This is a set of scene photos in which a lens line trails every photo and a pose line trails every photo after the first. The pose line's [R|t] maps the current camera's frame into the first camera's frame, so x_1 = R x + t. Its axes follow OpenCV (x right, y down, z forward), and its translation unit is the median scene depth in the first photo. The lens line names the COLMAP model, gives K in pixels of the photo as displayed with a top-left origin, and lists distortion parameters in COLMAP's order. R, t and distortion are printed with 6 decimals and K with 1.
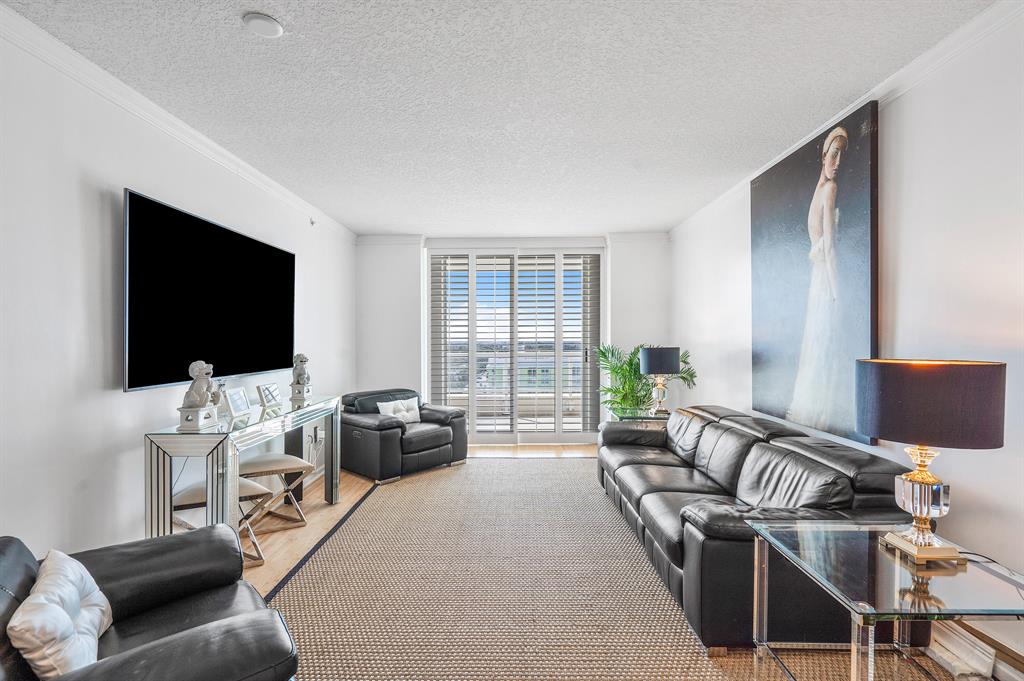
lens RADIAL K [[477.3, 0, 509.7], [0, 477.3, 351.0], [0, 0, 1]] dist [-0.001637, -0.000011]
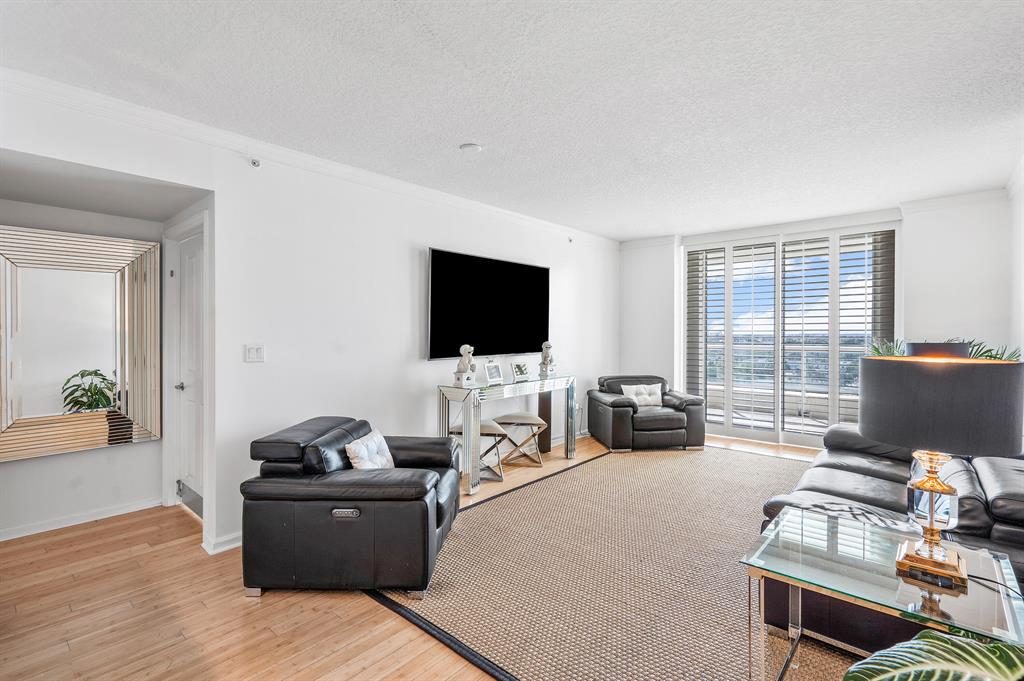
lens RADIAL K [[488.9, 0, 512.0], [0, 488.9, 340.5], [0, 0, 1]] dist [-0.002788, -0.000248]
pose [[0.758425, 0.016643, -0.651548, 0.331850], [-0.018354, 0.999823, 0.004175, -0.002157], [0.651502, 0.008792, 0.758596, -0.100529]]
